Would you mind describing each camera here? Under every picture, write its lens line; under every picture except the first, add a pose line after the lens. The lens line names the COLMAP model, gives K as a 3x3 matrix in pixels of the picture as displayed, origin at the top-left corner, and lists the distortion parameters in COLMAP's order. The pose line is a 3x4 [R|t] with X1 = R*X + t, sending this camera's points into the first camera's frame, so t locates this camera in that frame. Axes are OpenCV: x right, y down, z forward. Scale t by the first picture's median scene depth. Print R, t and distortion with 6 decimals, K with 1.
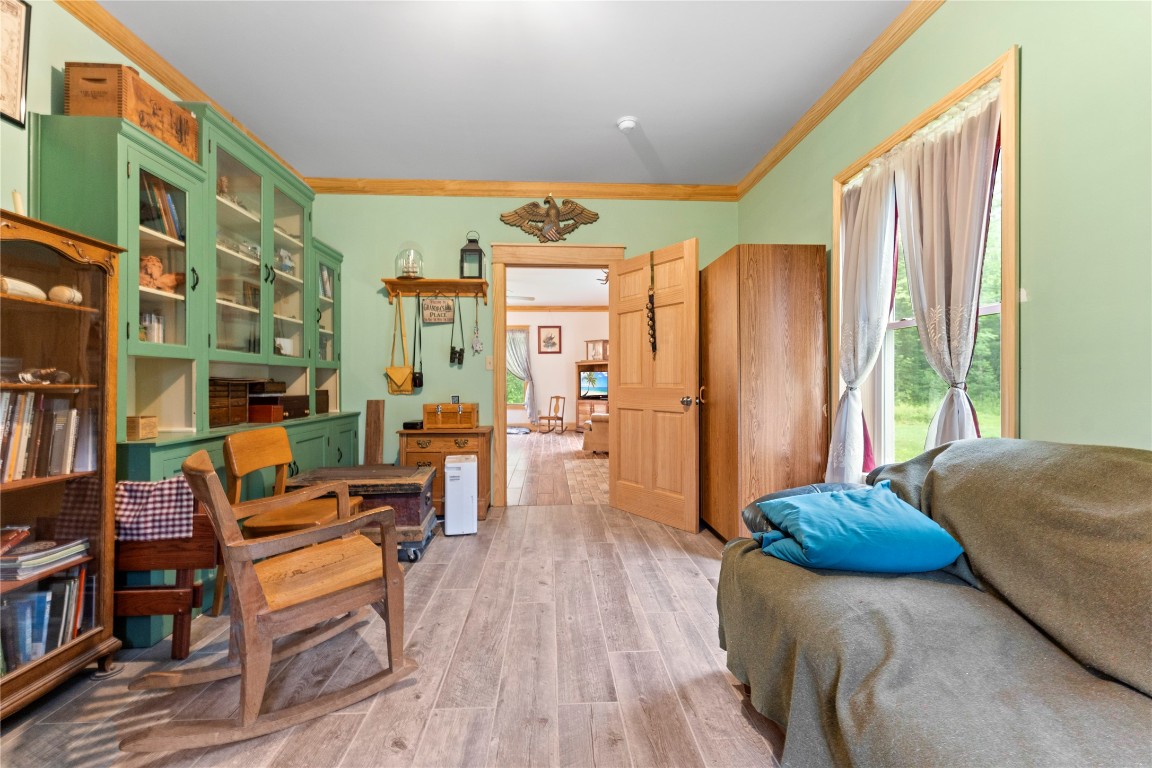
lens RADIAL K [[458.9, 0, 573.7], [0, 458.9, 382.6], [0, 0, 1]] dist [-0.001332, 0.000436]
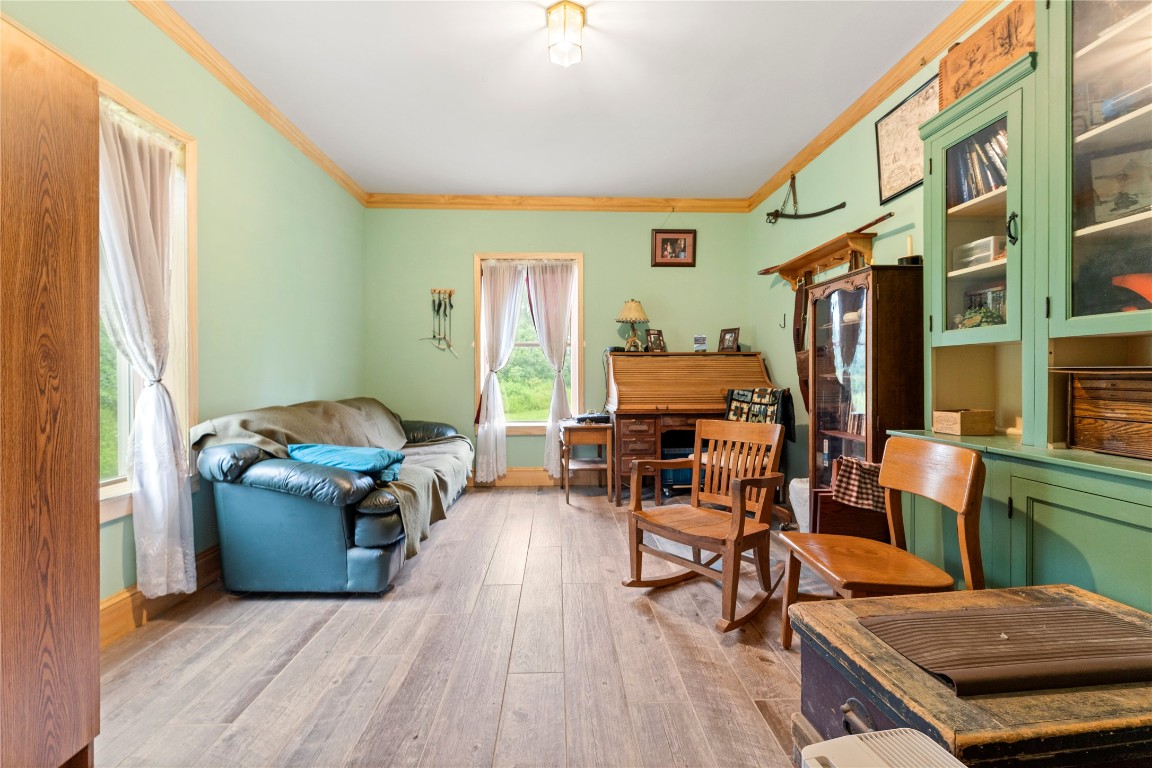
lens RADIAL K [[458.9, 0, 577.5], [0, 458.9, 380.6], [0, 0, 1]] dist [-0.001332, 0.000436]
pose [[-0.999972, 0.004950, 0.005550, -0.173832], [0.005010, 0.999928, 0.010886, -0.001499], [-0.005496, 0.010913, -0.999925, 1.893796]]
